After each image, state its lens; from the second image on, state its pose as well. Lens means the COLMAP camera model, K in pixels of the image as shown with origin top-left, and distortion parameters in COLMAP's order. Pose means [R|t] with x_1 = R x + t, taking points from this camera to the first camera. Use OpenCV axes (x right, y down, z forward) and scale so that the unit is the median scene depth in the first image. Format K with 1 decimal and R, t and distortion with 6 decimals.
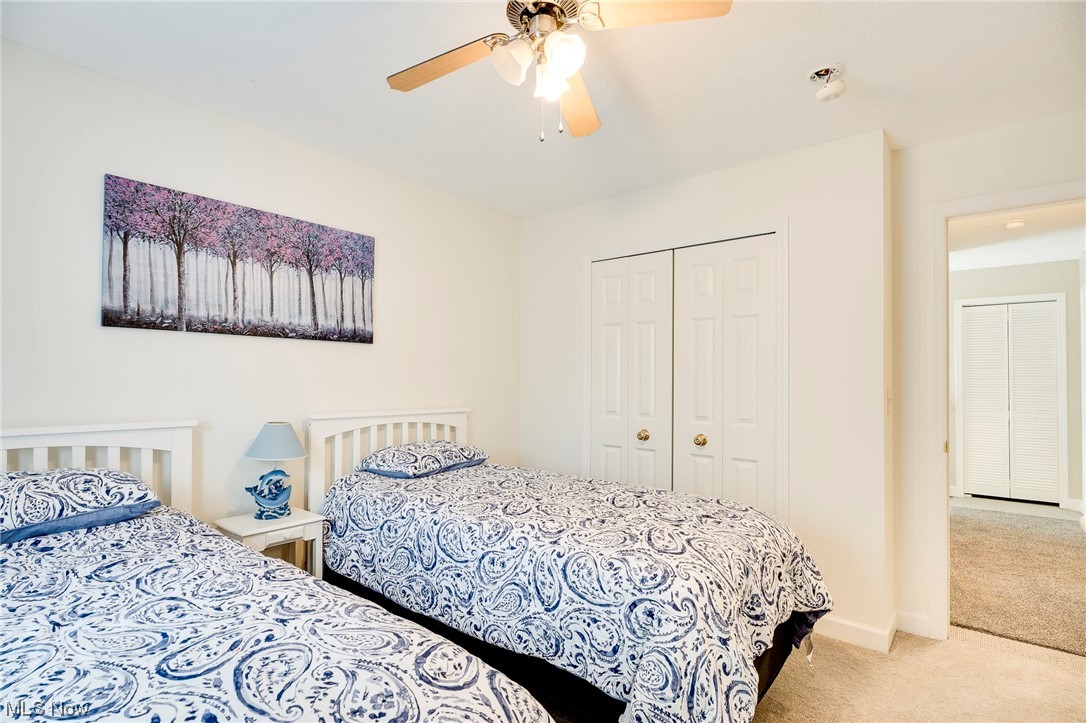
lens RADIAL K [[524.8, 0, 535.0], [0, 524.8, 367.1], [0, 0, 1]] dist [-0.001302, 0.000090]
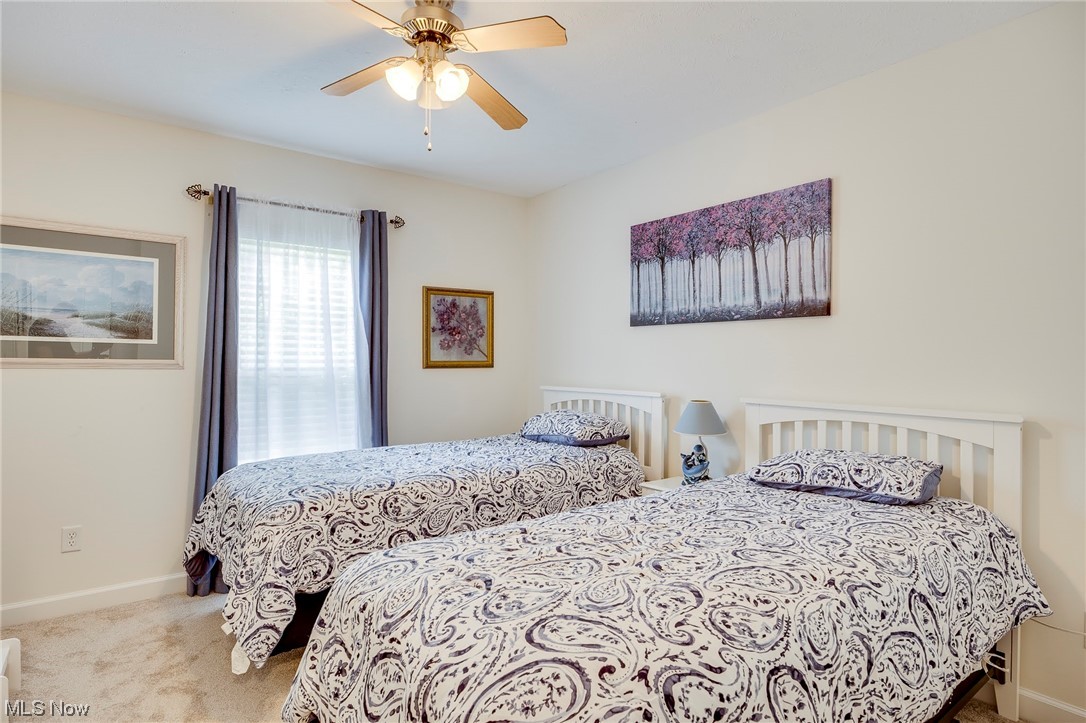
lens RADIAL K [[589.8, 0, 543.0], [0, 589.8, 361.5], [0, 0, 1]] dist [-0.025526, -0.000083]
pose [[-0.217803, -0.003980, -0.975985, 0.724785], [0.018118, 0.999803, -0.008120, 0.026361], [0.975825, -0.019452, -0.217688, 0.894883]]
